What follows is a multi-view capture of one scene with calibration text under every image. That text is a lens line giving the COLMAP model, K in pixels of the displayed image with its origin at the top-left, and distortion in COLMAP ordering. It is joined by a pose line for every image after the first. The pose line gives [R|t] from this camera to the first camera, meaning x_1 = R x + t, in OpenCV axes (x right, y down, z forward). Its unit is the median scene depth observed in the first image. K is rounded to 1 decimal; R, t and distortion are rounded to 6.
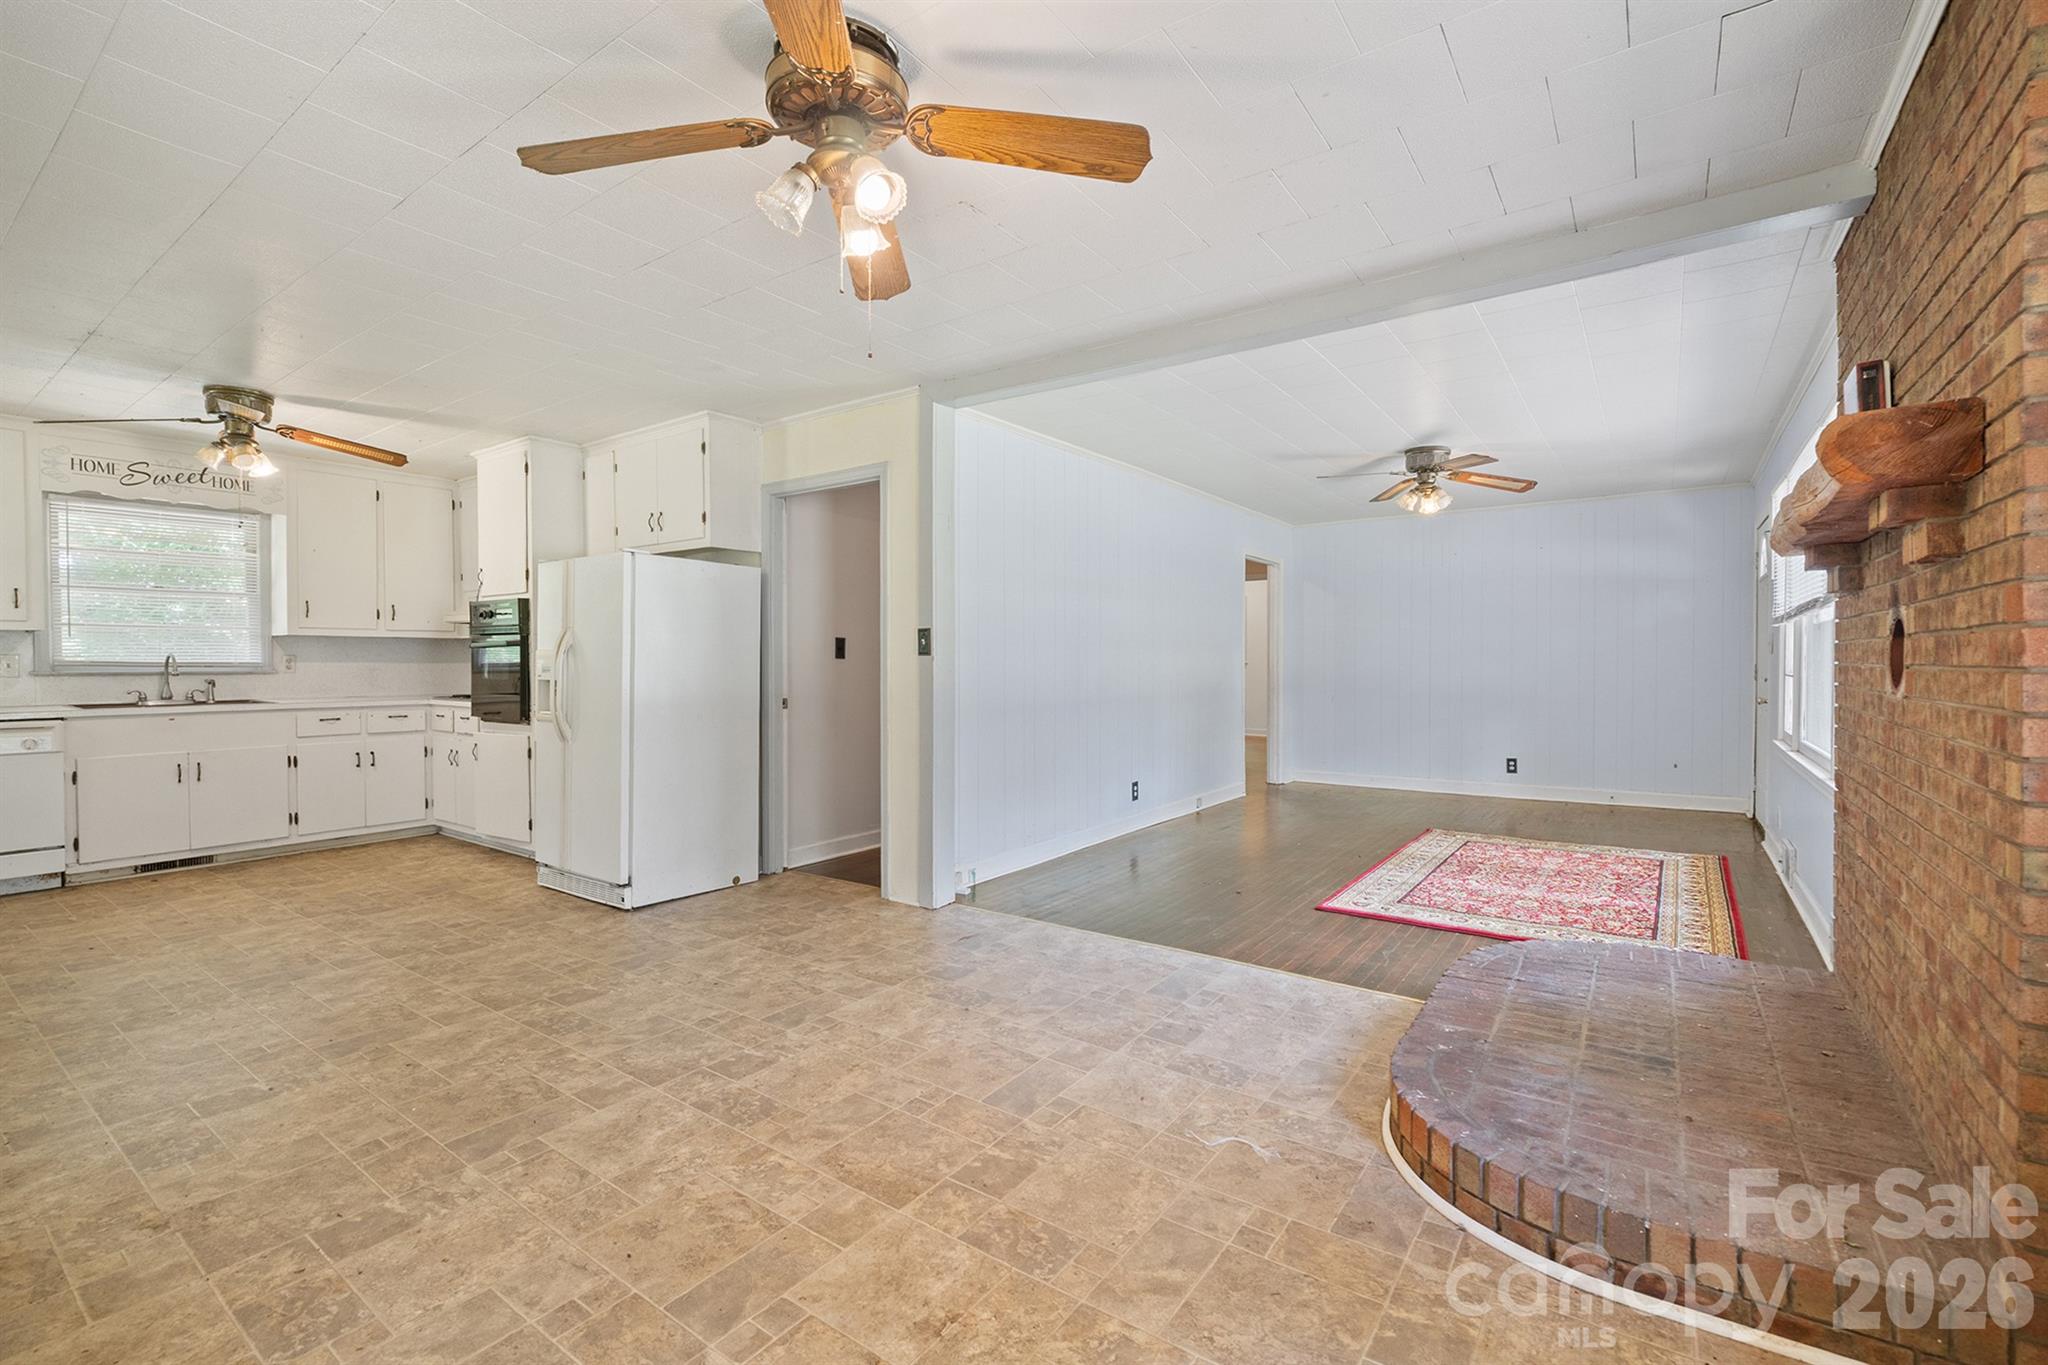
lens RADIAL K [[886.7, 0, 1029.7], [0, 886.7, 673.3], [0, 0, 1]] dist [-0.009847, 0.000120]
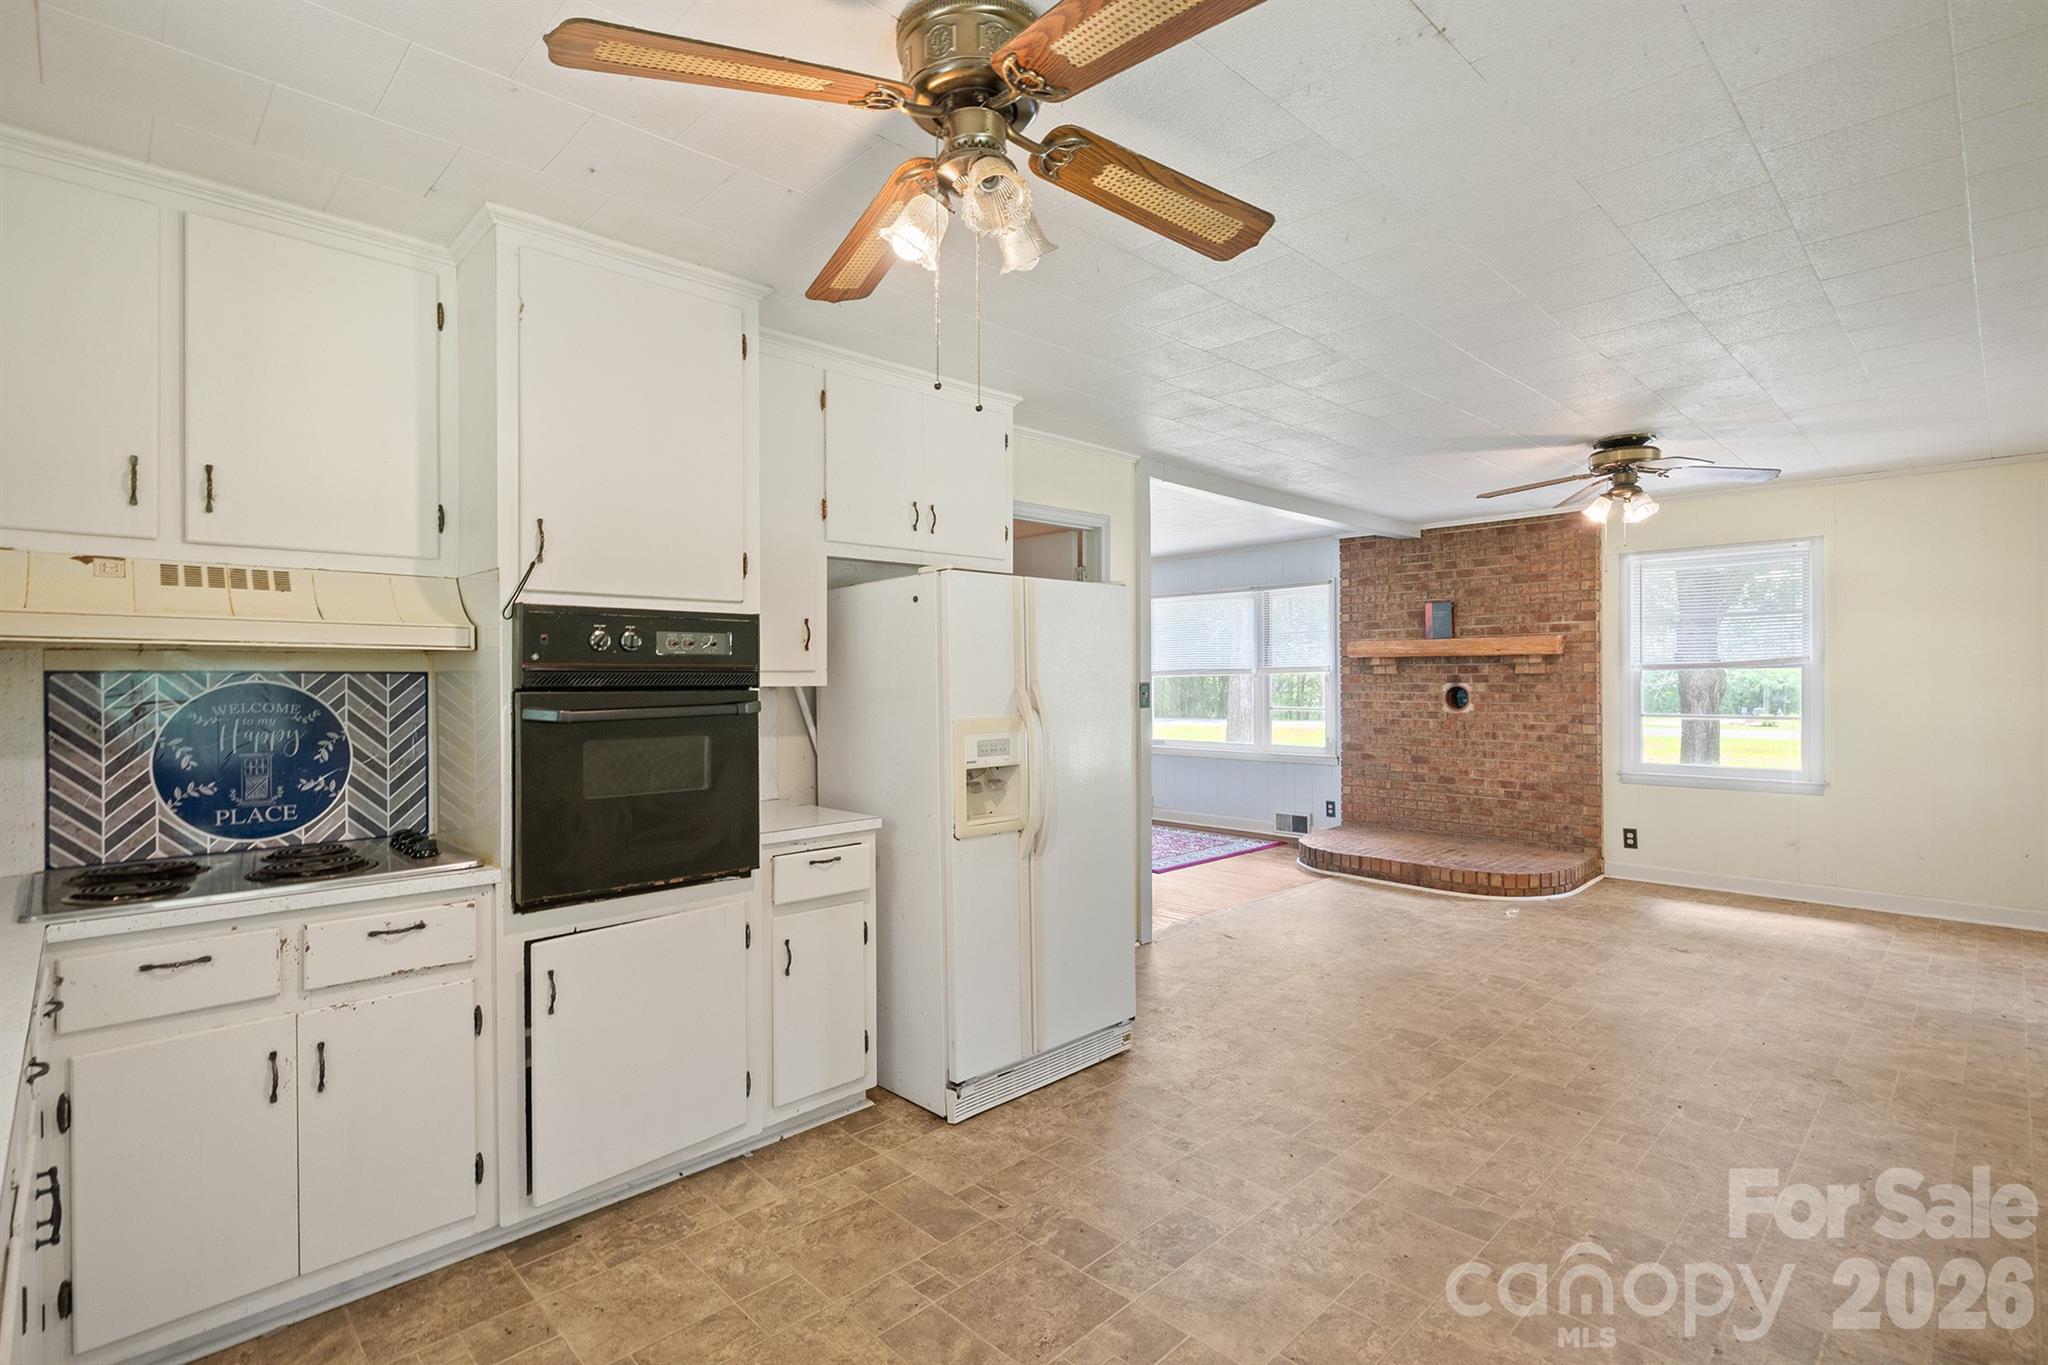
lens RADIAL K [[980.6, 0, 1024.0], [0, 980.6, 682.5], [0, 0, 1]] dist [-0.004308, -0.000411]
pose [[0.175125, -0.004552, 0.984536, -1.202667], [0.020194, 0.999796, 0.001031, -0.050572], [-0.984339, 0.019701, 0.175181, 0.854147]]
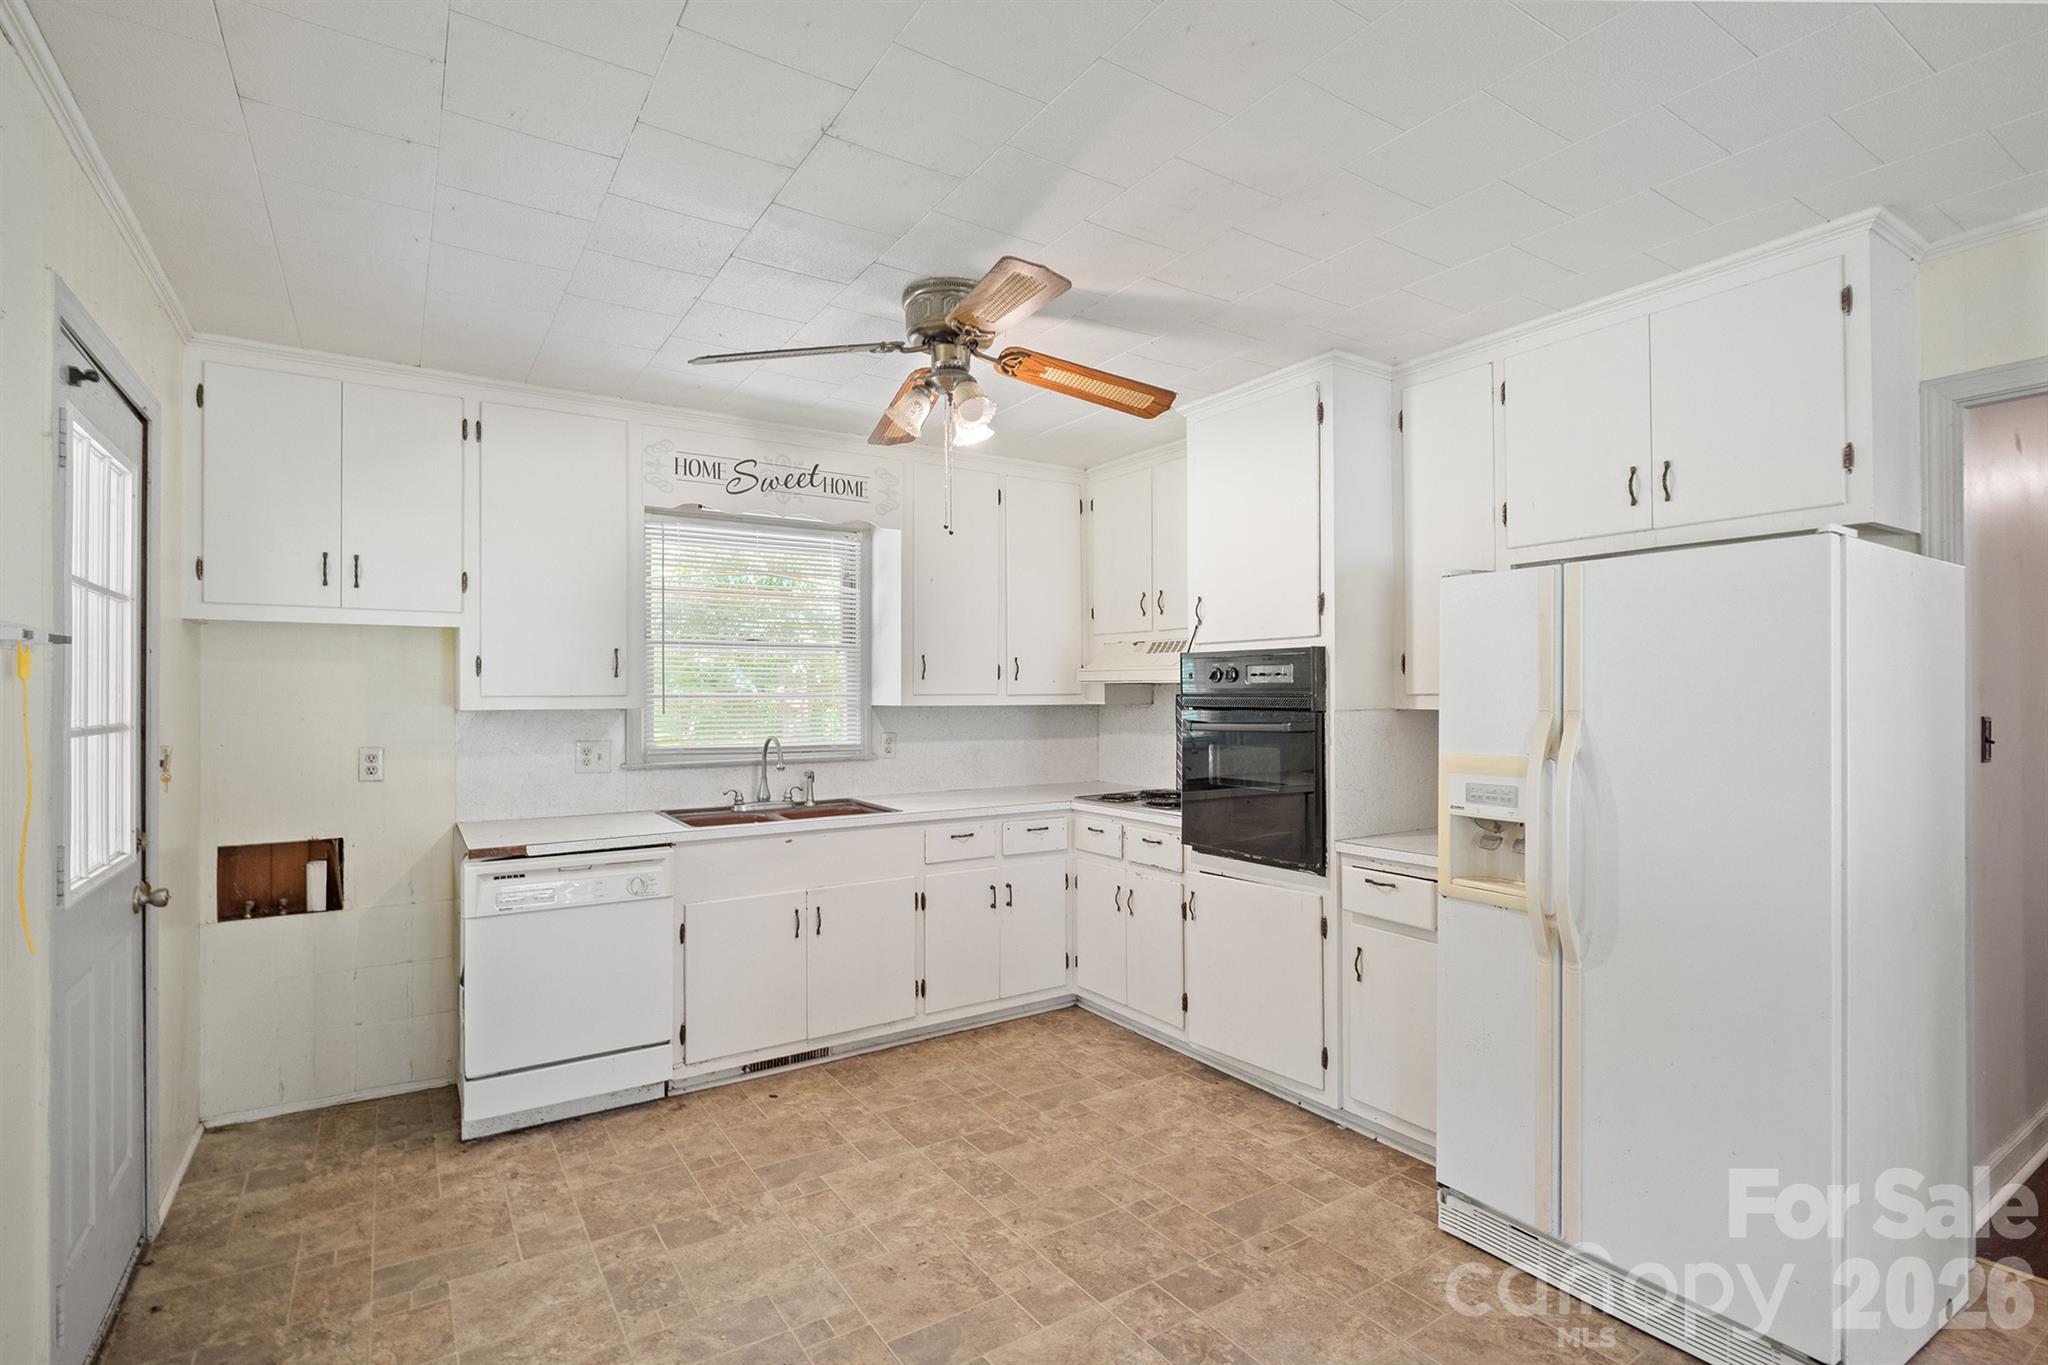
lens RADIAL K [[980.6, 0, 1024.0], [0, 980.6, 682.5], [0, 0, 1]] dist [-0.004308, -0.000411]
pose [[0.927659, -0.006928, -0.373364, -0.573792], [-0.003001, 0.999657, -0.026006, -0.051172], [0.373416, 0.025245, 0.927320, 0.406195]]
